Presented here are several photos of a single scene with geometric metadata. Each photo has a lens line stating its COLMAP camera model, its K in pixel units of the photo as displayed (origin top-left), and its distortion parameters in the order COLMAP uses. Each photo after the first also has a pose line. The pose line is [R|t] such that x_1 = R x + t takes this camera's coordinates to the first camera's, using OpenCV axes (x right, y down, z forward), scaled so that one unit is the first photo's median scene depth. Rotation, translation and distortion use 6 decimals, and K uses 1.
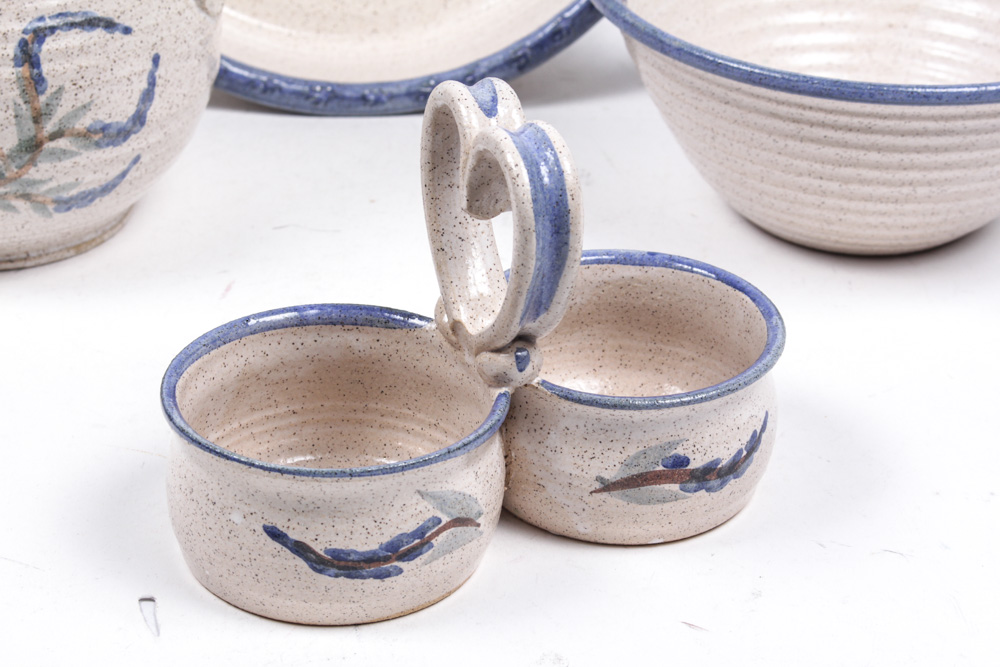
lens RADIAL K [[2390.7, 0, 502.7], [0, 2390.7, 334.6], [0, 0, 1]] dist [0.030962, 0.000000]
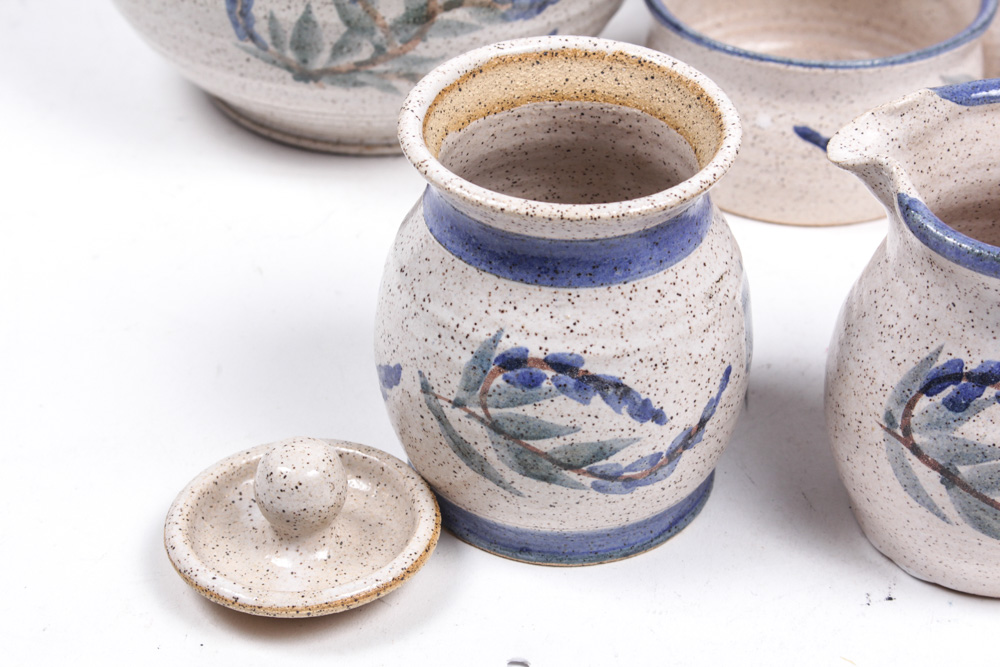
lens RADIAL K [[2382.0, 0, 491.6], [0, 2382.0, 333.8], [0, 0, 1]] dist [0.031853, 0.000000]
pose [[0.981912, 0.093550, -0.164612, -0.035178], [-0.074266, 0.990035, 0.119643, -0.069475], [0.174164, -0.105254, 0.979075, 0.223839]]
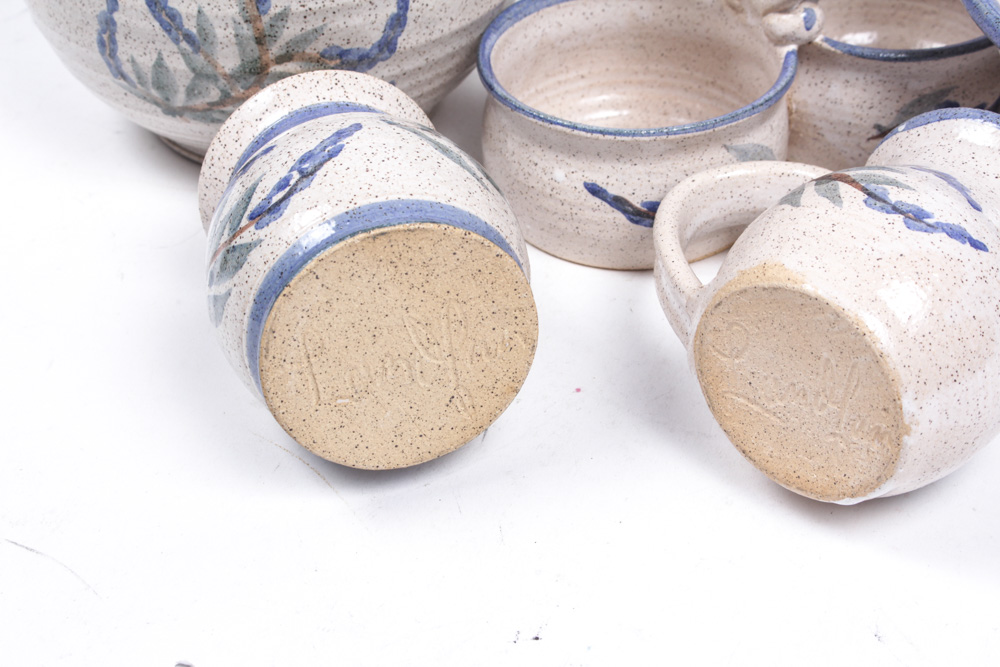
lens RADIAL K [[1831.0, 0, 481.3], [0, 1831.0, 327.1], [0, 0, 1]] dist [-0.020320, 0.000000]
pose [[0.930556, 0.179861, -0.318930, 0.115861], [-0.121959, 0.973552, 0.193191, -0.124217], [0.345242, -0.140879, 0.927880, 0.369878]]
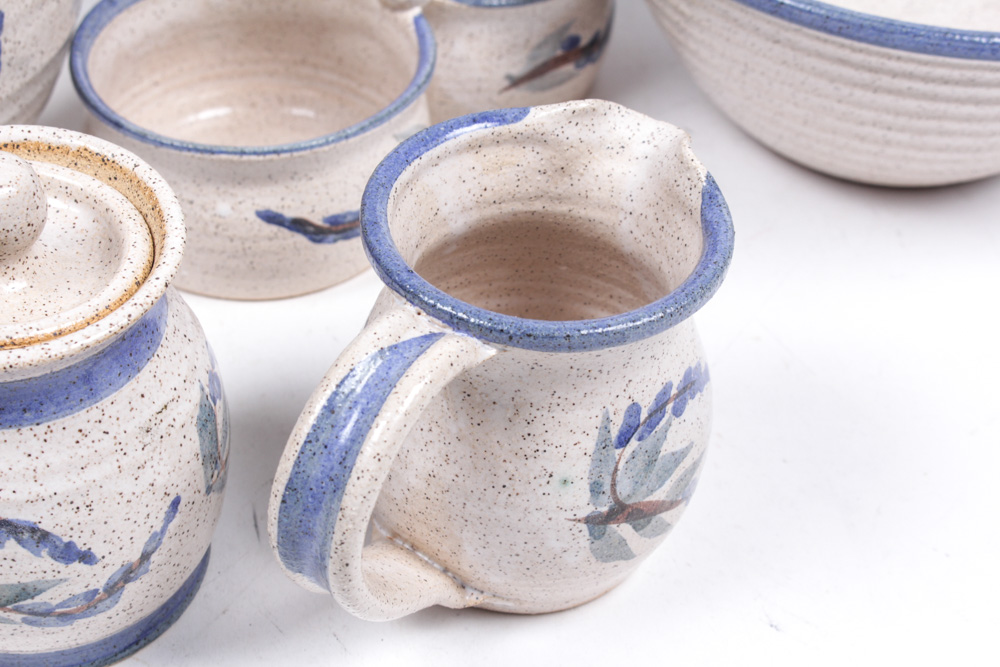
lens RADIAL K [[1831.0, 0, 500.3], [0, 1831.0, 337.7], [0, 0, 1]] dist [-0.020320, 0.000000]
pose [[0.993093, -0.057730, 0.102147, -0.057451], [0.032087, 0.971020, 0.236833, -0.146787], [-0.112859, -0.231919, 0.966166, 0.434487]]
